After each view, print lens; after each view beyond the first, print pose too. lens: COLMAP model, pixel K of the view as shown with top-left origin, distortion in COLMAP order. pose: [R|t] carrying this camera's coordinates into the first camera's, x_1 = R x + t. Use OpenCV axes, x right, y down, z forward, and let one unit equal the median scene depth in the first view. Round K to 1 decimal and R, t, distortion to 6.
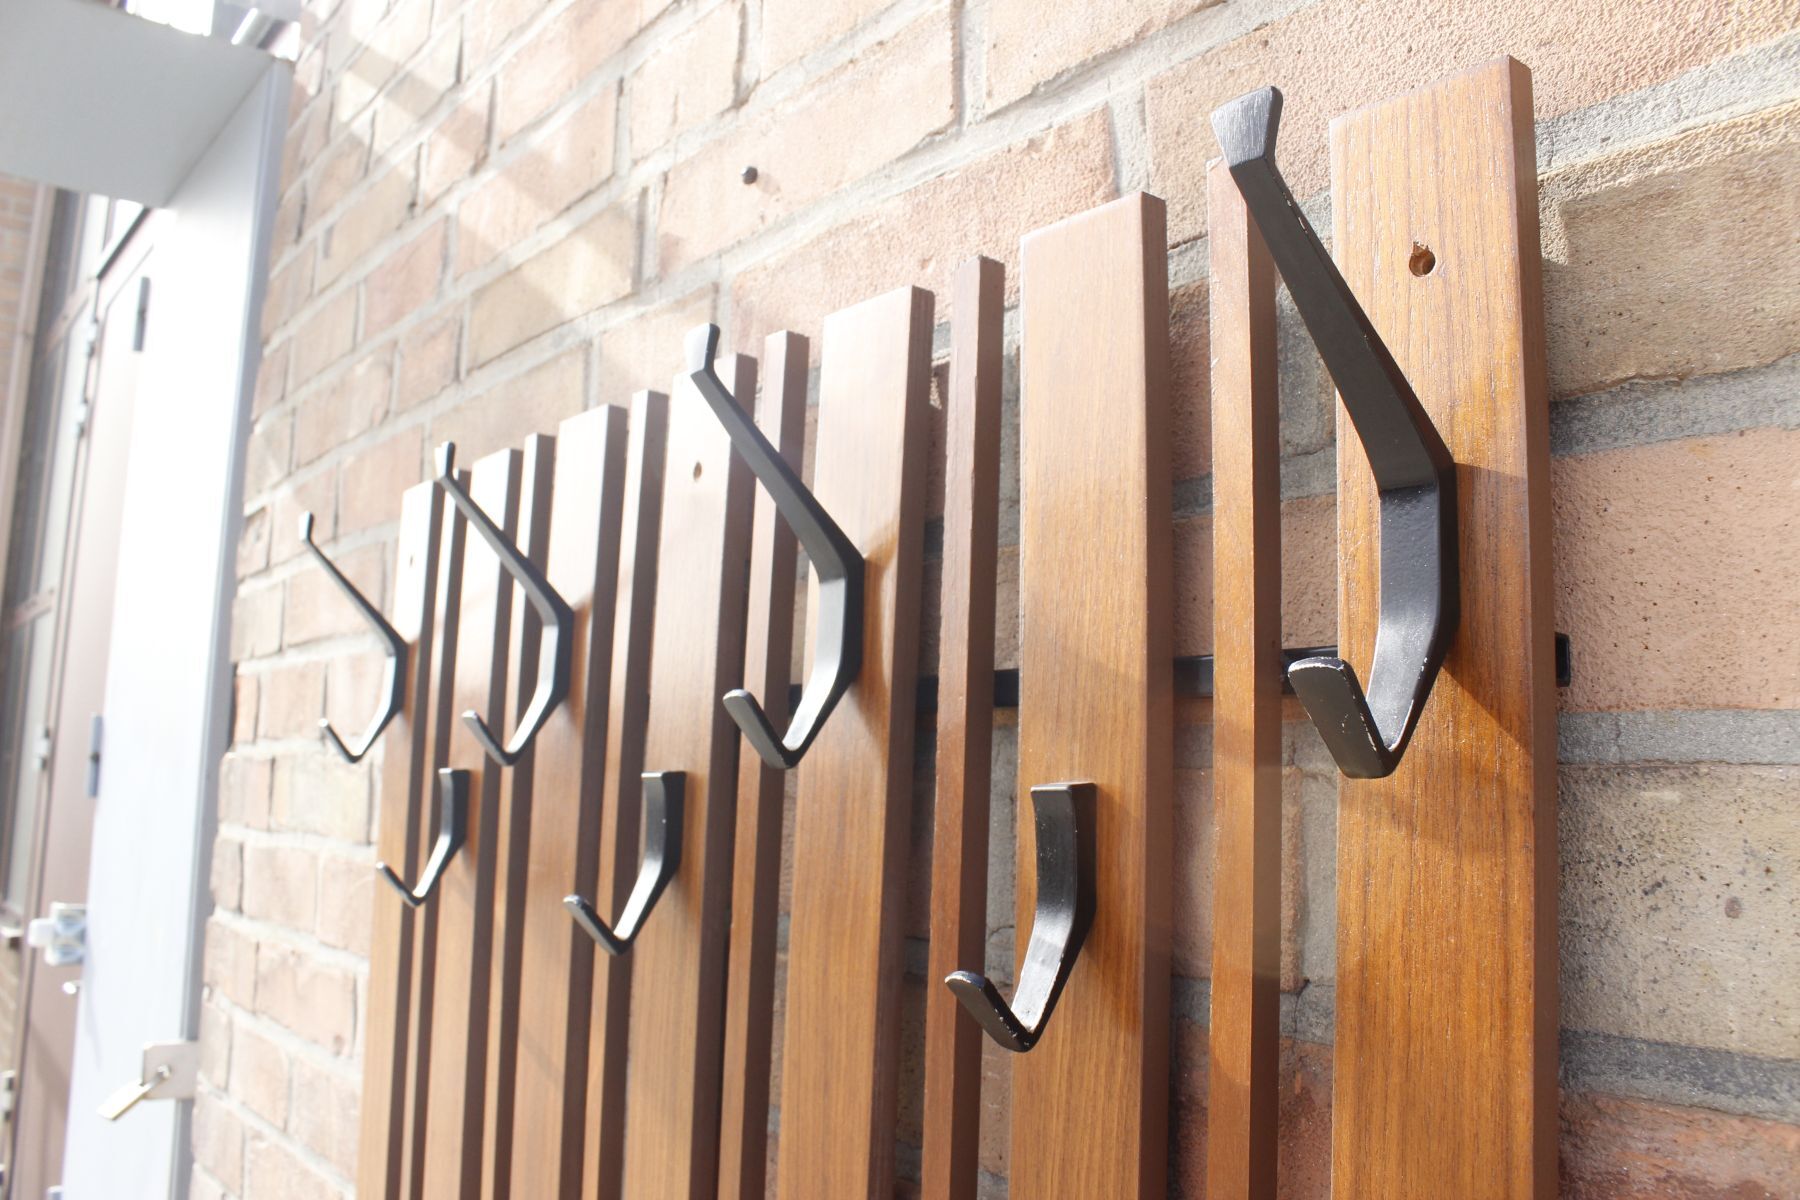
lens RADIAL K [[1507.2, 0, 889.8], [0, 1507.2, 612.7], [0, 0, 1]] dist [-0.173092, 0.134403]
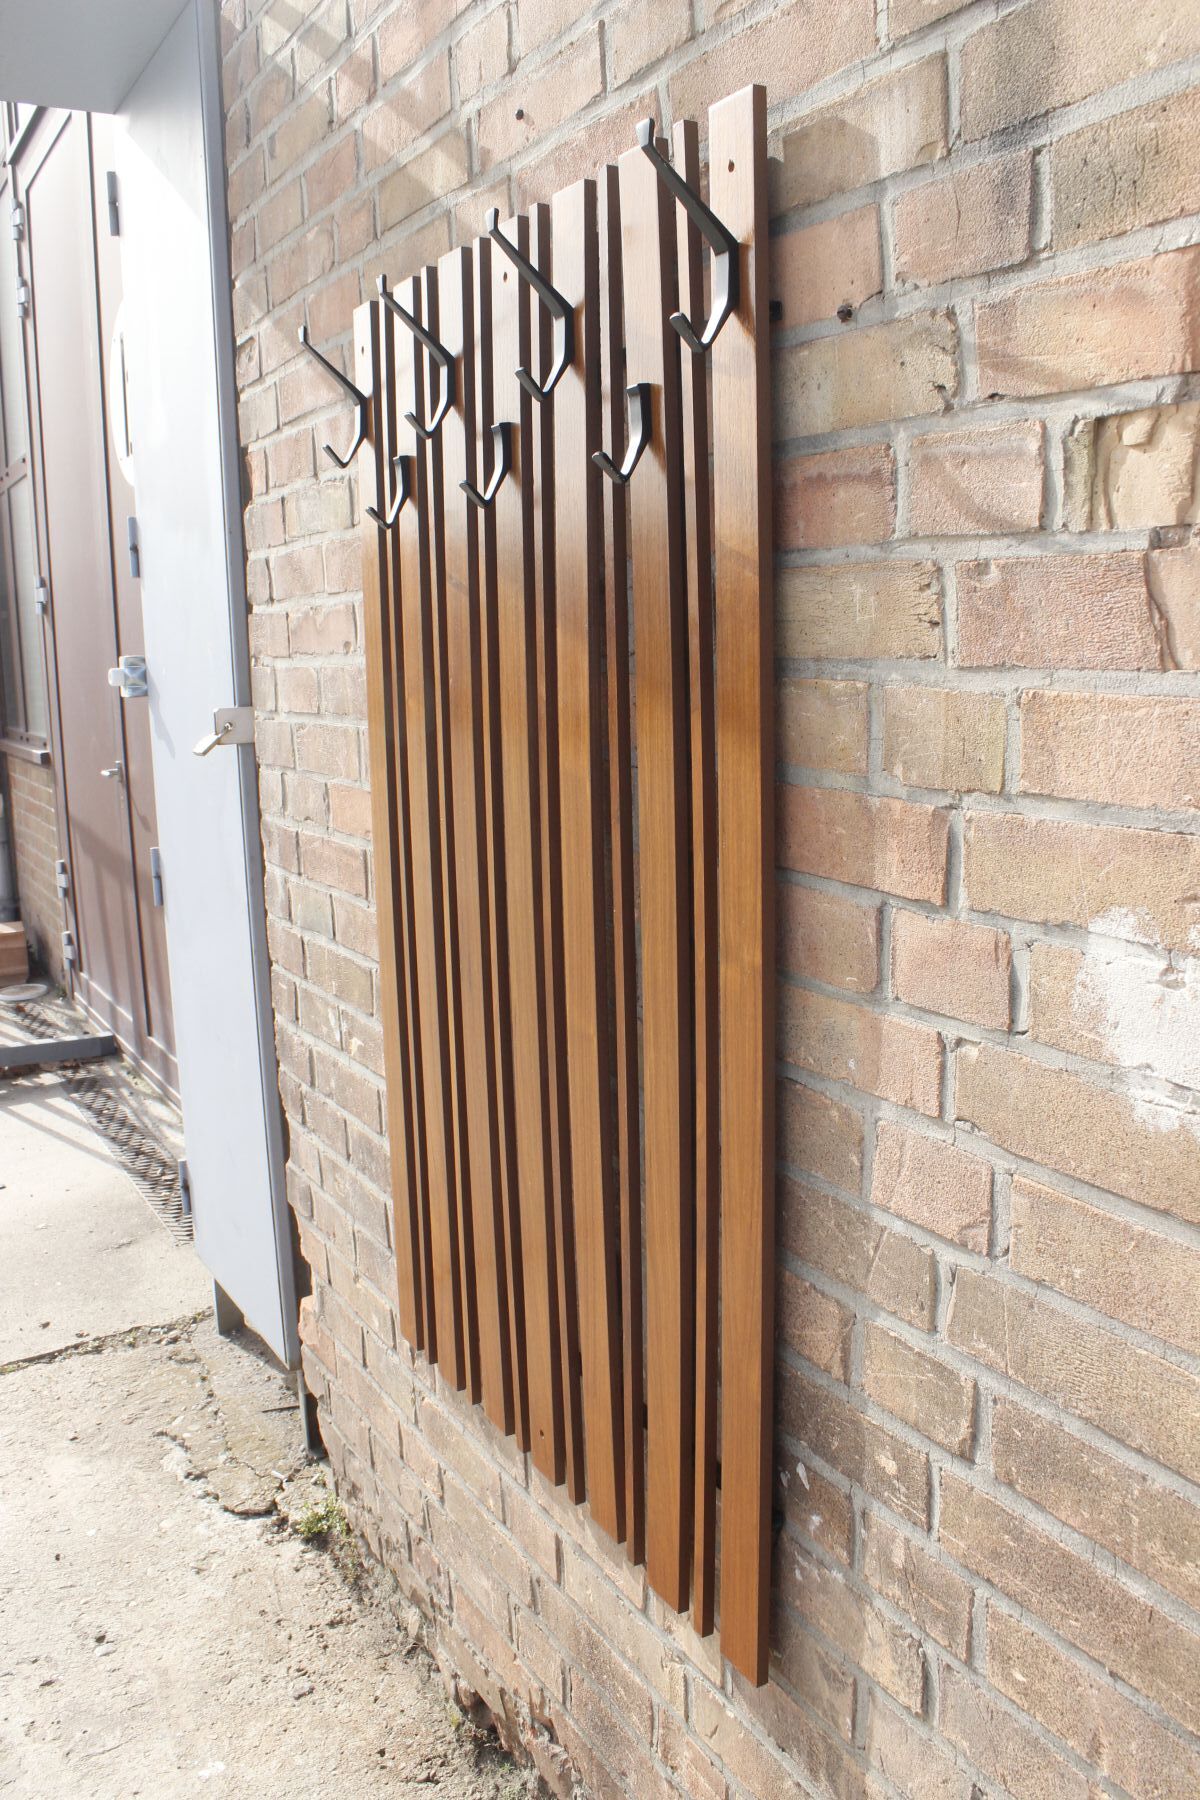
lens RADIAL K [[1507.2, 0, 620.0], [0, 1507.2, 936.4], [0, 0, 1]] dist [-0.173092, 0.134403]
pose [[0.989970, -0.033056, -0.137356, 0.407582], [0.074887, 0.947198, 0.311781, 0.223013], [0.119798, -0.318940, 0.940173, -1.719569]]
